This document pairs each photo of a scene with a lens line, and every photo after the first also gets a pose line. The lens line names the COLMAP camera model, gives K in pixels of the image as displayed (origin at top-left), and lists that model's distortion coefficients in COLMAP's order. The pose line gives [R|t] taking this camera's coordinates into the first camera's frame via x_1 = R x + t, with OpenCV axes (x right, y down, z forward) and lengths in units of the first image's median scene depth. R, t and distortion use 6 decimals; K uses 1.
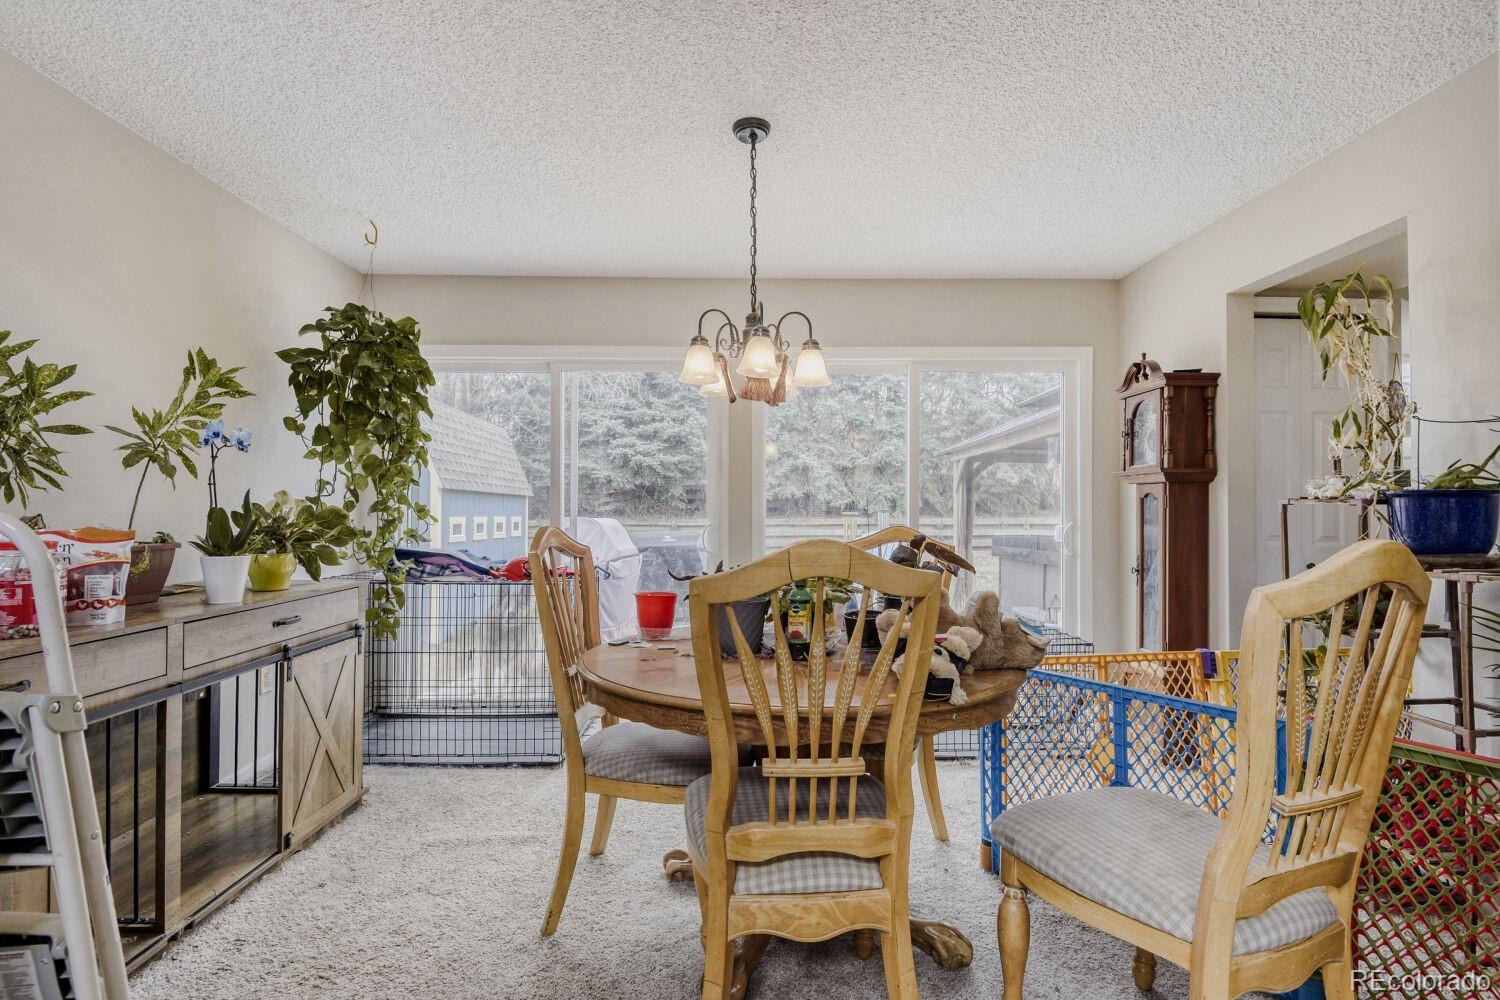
lens RADIAL K [[706.5, 0, 767.1], [0, 706.5, 500.7], [0, 0, 1]] dist [0.010801, -0.020892]
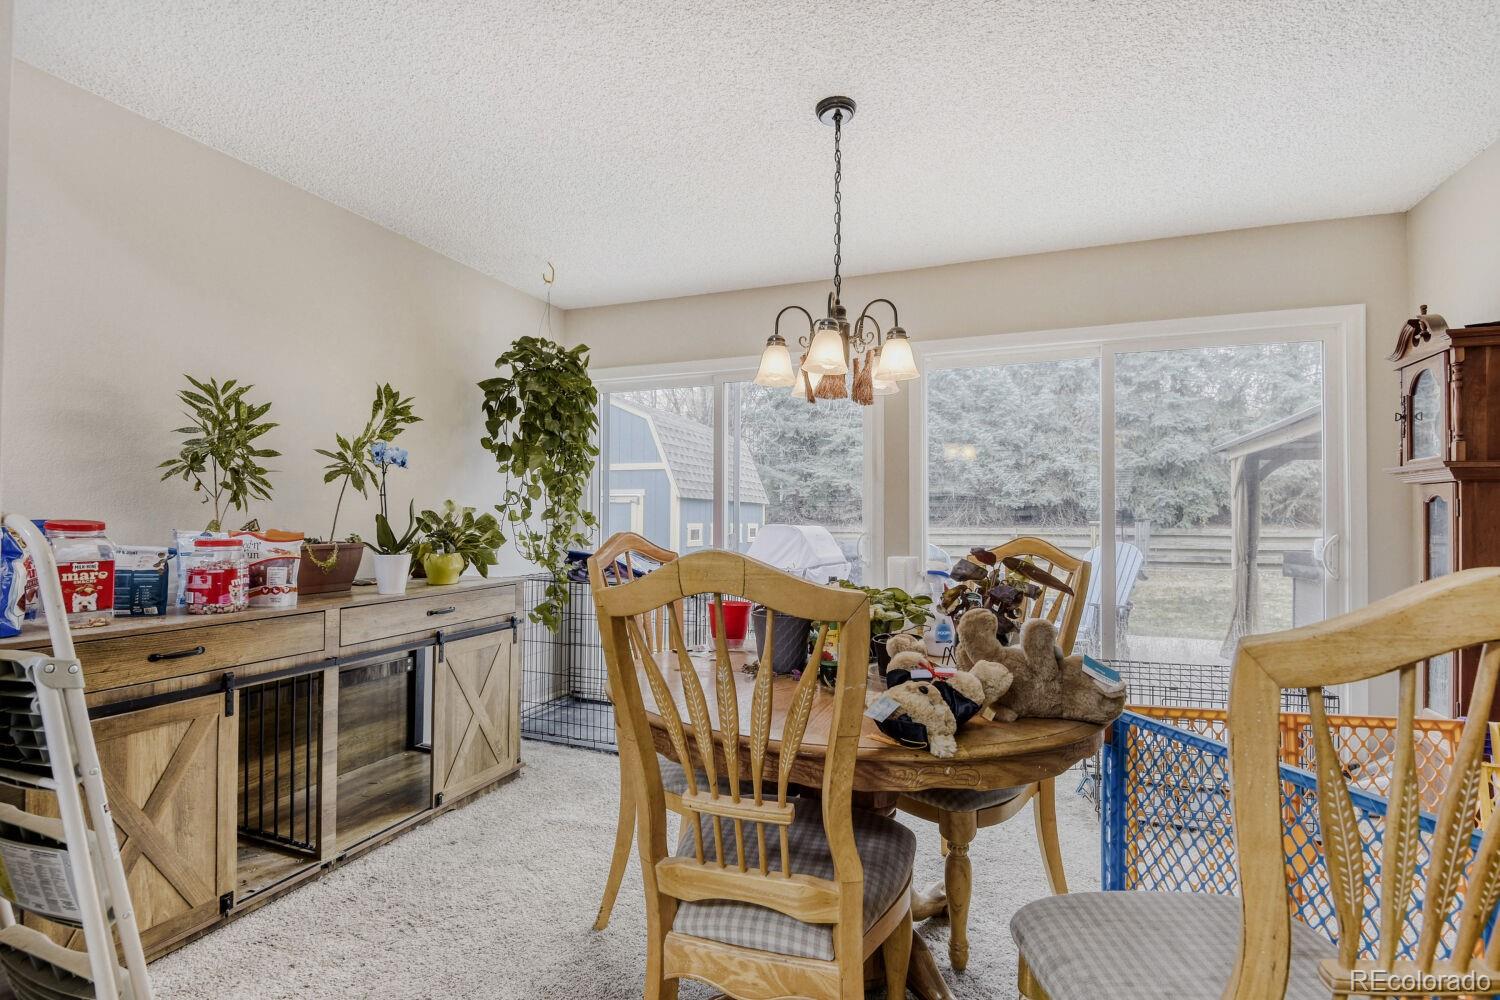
lens RADIAL K [[706.5, 0, 746.5], [0, 706.5, 502.5], [0, 0, 1]] dist [0.010801, -0.020892]
pose [[0.926449, -0.005009, -0.376388, 0.175177], [0.001895, 0.999961, -0.008643, 0.000924], [0.376416, 0.007294, 0.926422, 0.075503]]
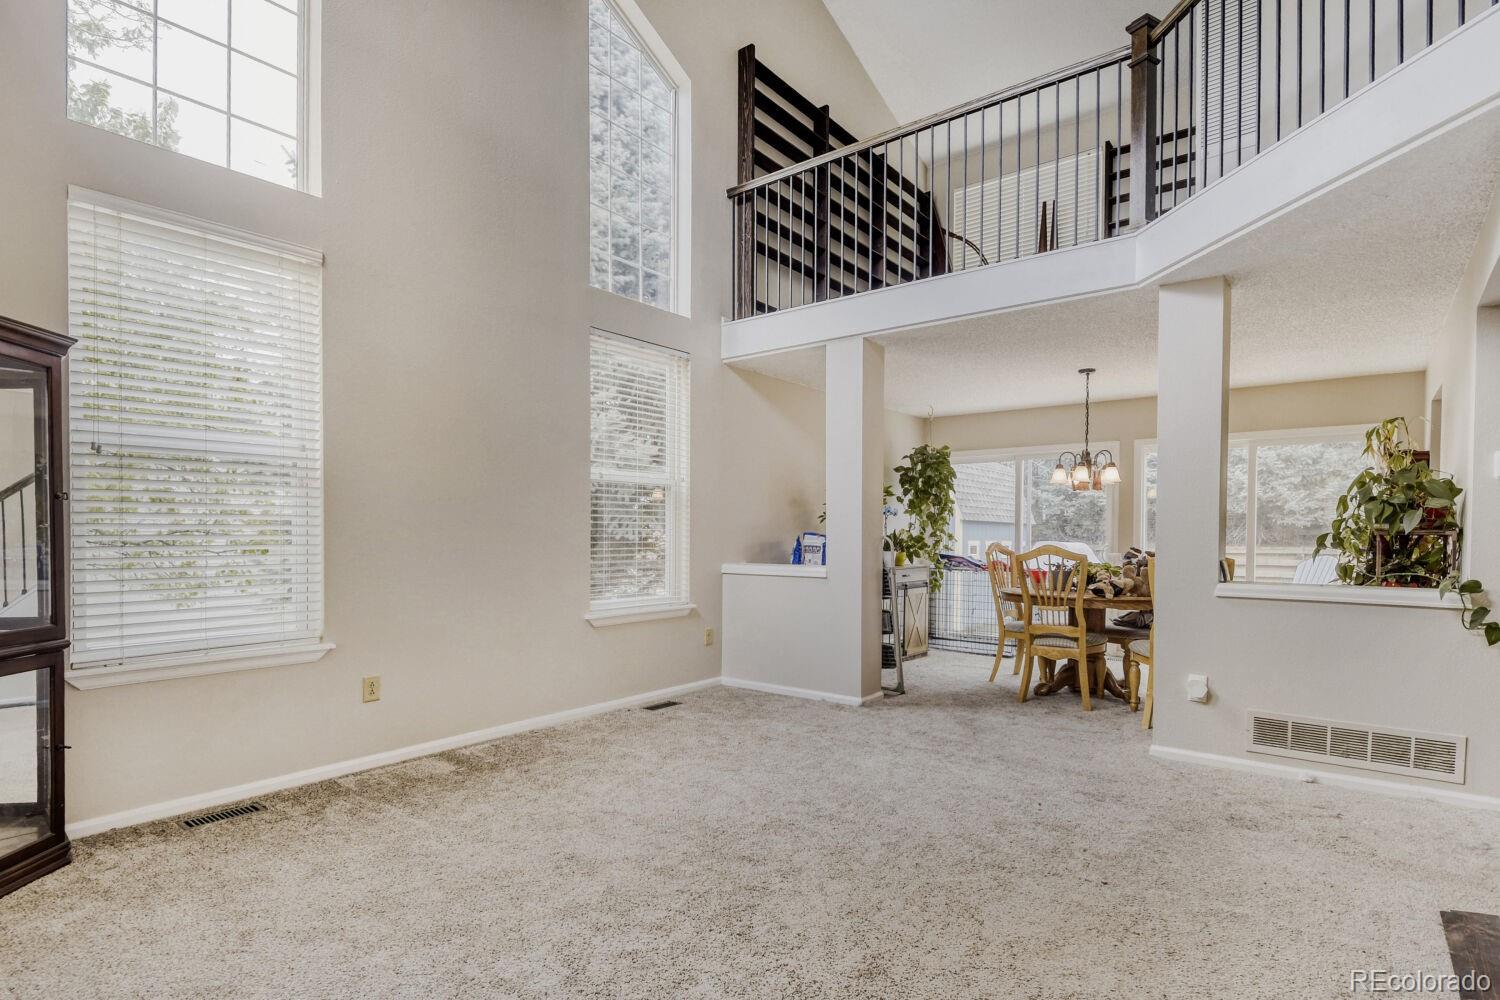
lens RADIAL K [[706.5, 0, 775.9], [0, 706.5, 547.1], [0, 0, 1]] dist [0.010801, -0.020892]
pose [[0.767898, 0.017402, -0.640335, 0.538204], [0.002197, 0.999554, 0.029798, -0.021173], [0.640568, -0.024289, 0.767517, -1.108295]]
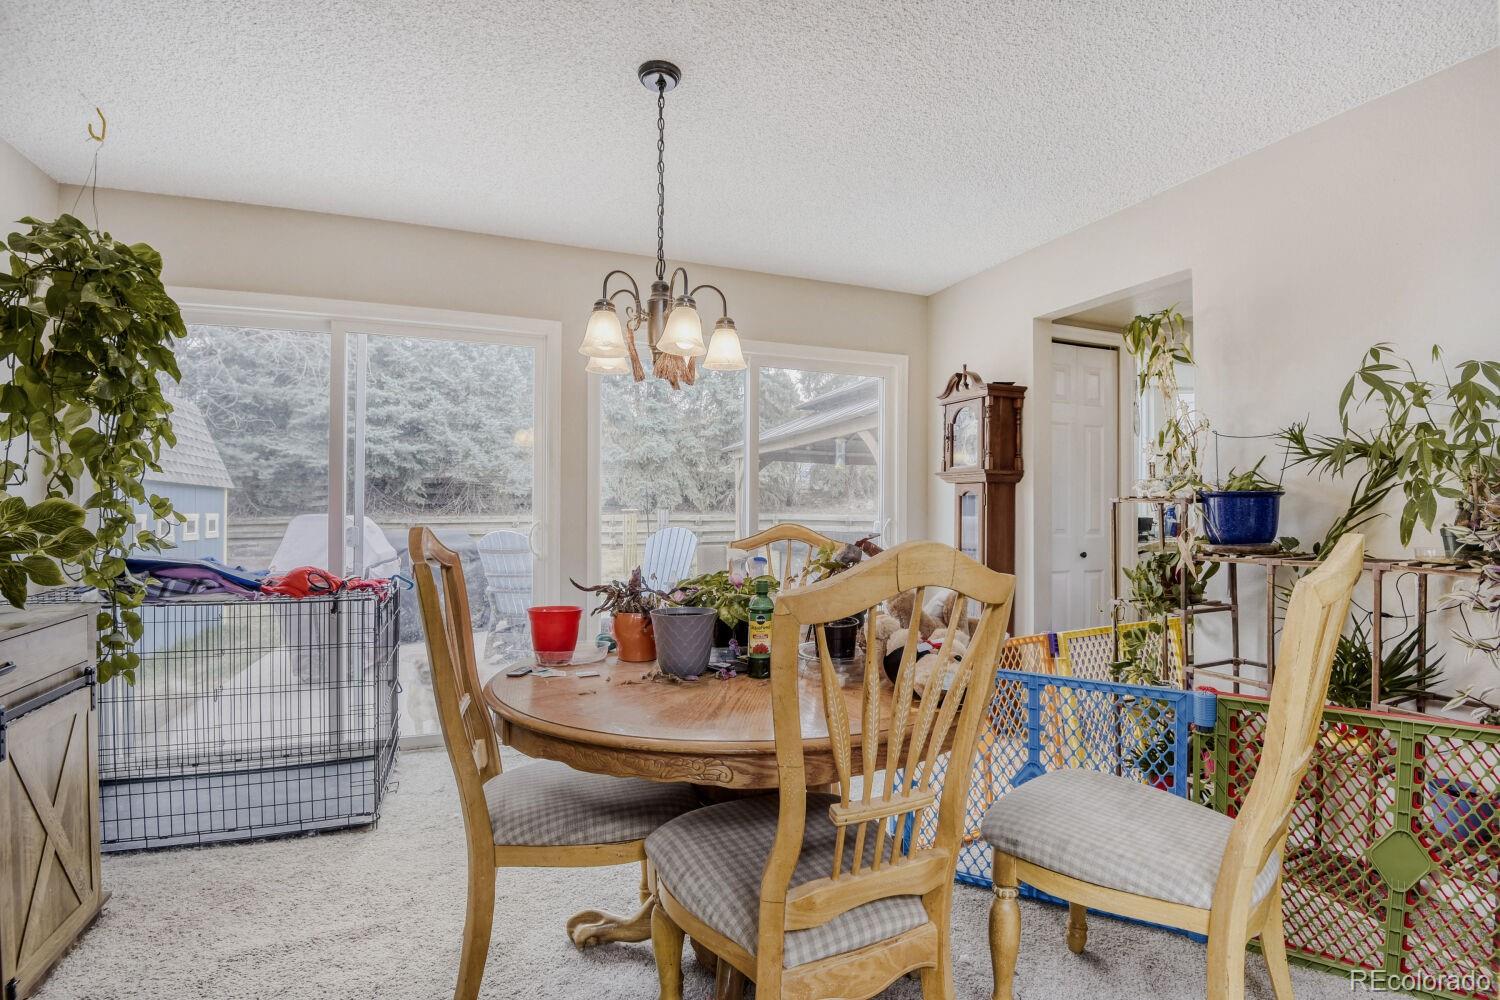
lens RADIAL K [[706.5, 0, 760.9], [0, 706.5, 498.5], [0, 0, 1]] dist [0.010801, -0.020892]
pose [[0.941334, 0.007740, 0.337388, -0.162009], [-0.008572, 0.999963, 0.000978, -0.000264], [-0.337368, -0.003813, 0.941365, 0.104624]]
